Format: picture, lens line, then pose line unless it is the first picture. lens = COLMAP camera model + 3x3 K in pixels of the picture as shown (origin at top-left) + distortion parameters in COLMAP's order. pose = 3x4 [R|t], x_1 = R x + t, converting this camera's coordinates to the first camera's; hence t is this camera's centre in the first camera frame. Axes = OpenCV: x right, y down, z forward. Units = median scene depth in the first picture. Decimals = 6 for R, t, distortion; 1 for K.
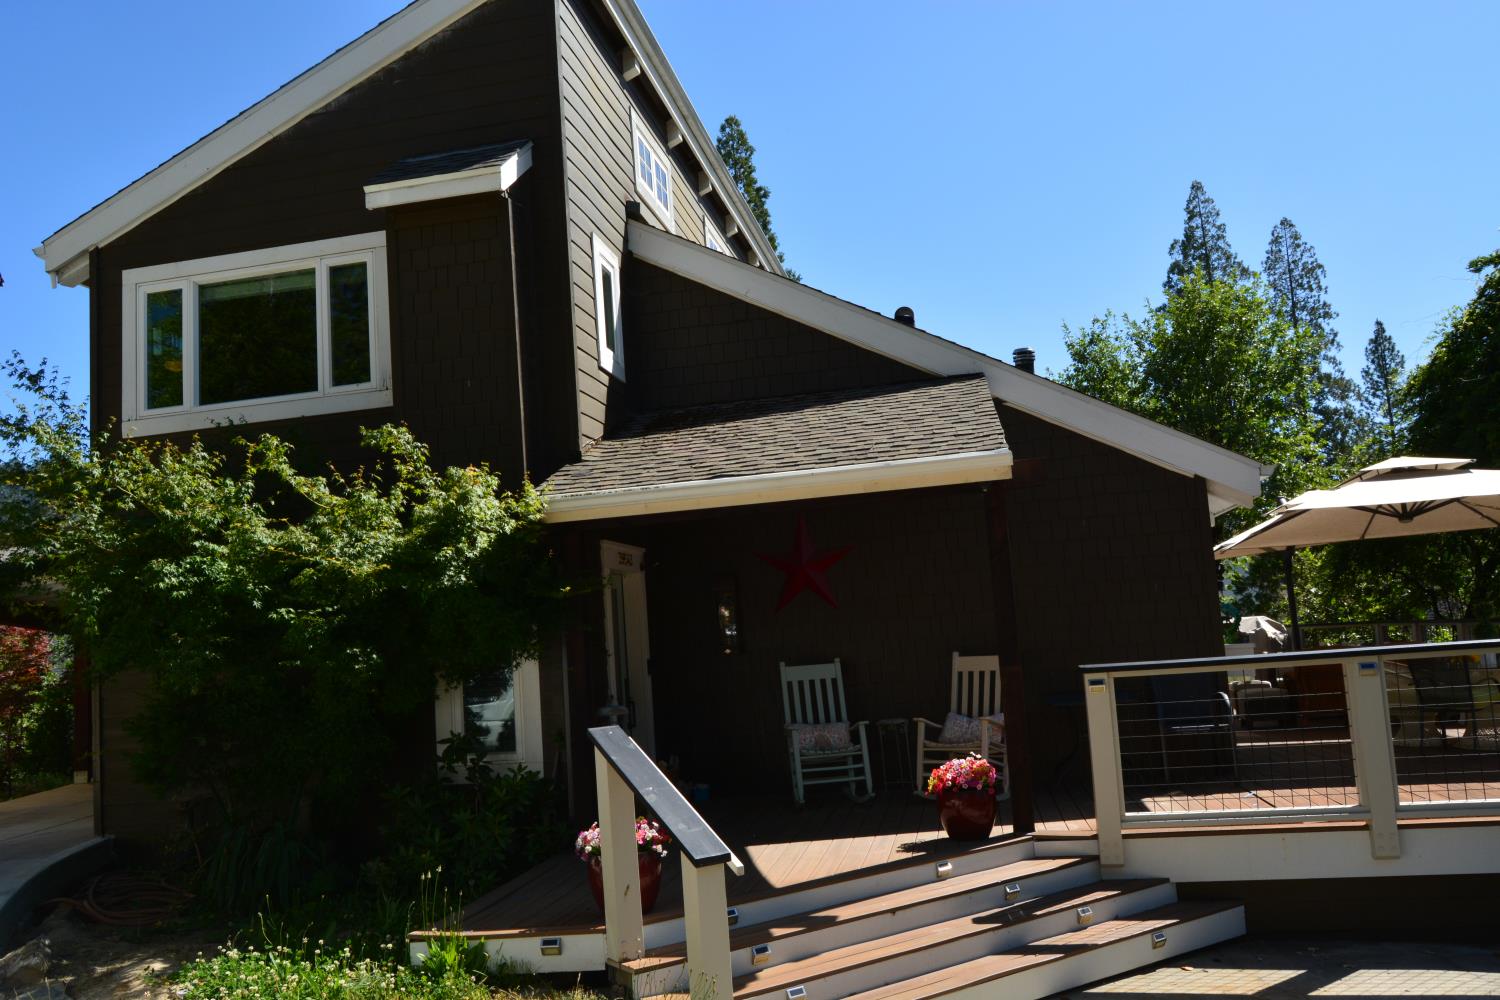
lens RADIAL K [[1166.4, 0, 751.7], [0, 1166.4, 503.4], [0, 0, 1]] dist [-0.015907, 0.007427]
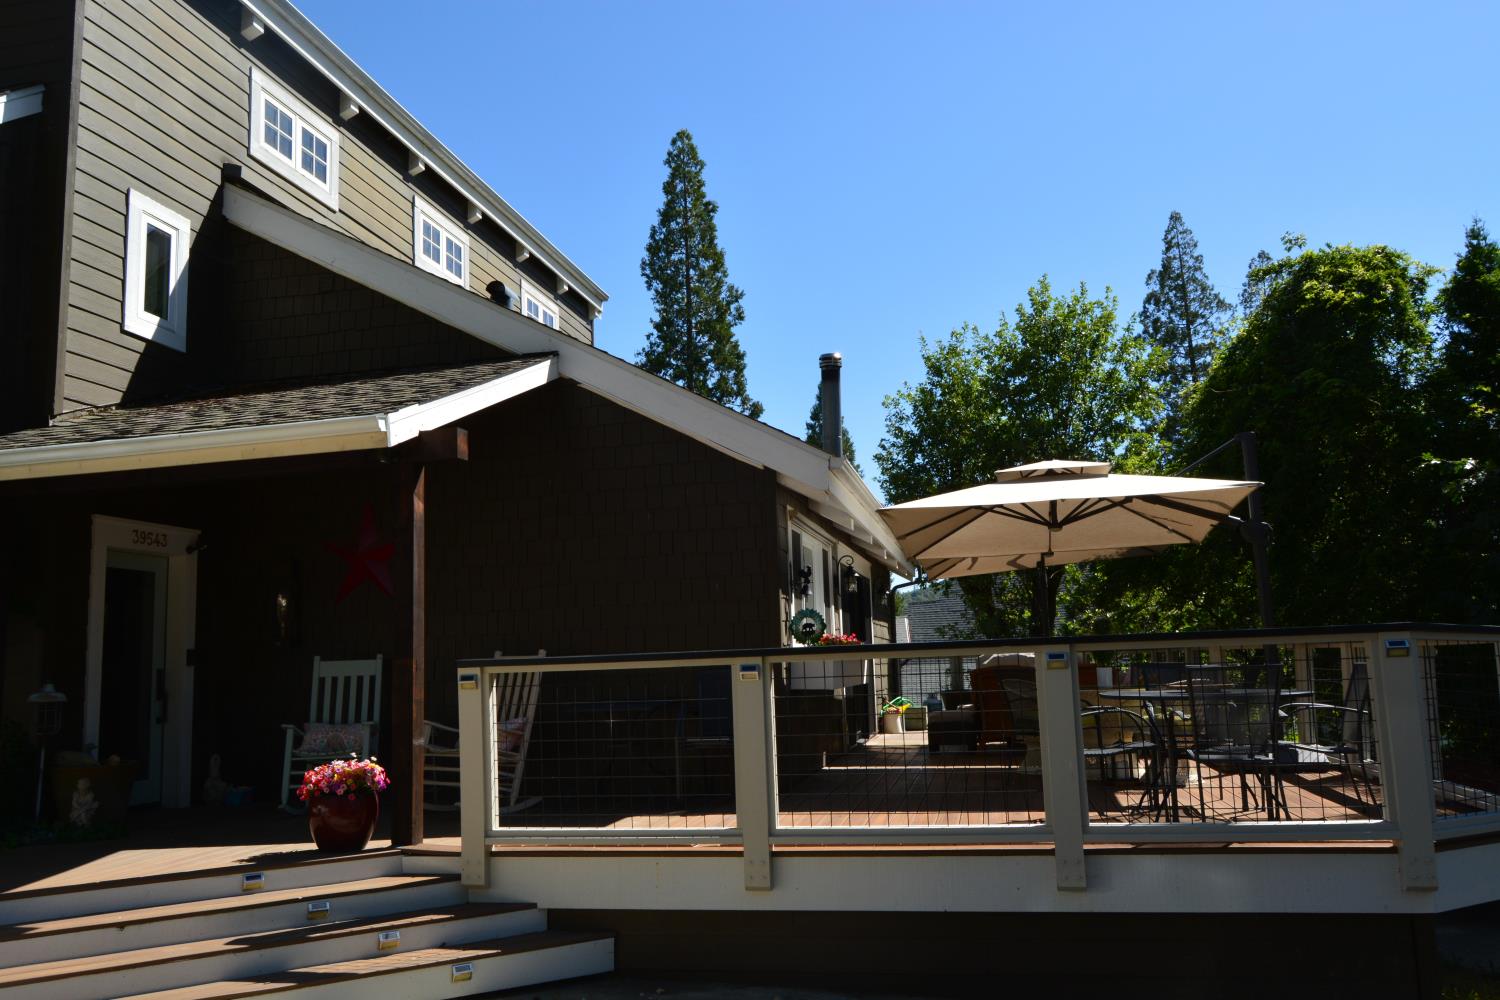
lens RADIAL K [[1166.4, 0, 748.1], [0, 1166.4, 502.5], [0, 0, 1]] dist [-0.015907, 0.007427]
pose [[0.999448, 0.031034, -0.011881, 0.291619], [-0.031268, 0.999311, -0.020016, 0.017396], [0.011251, 0.020376, 0.999729, 0.062830]]
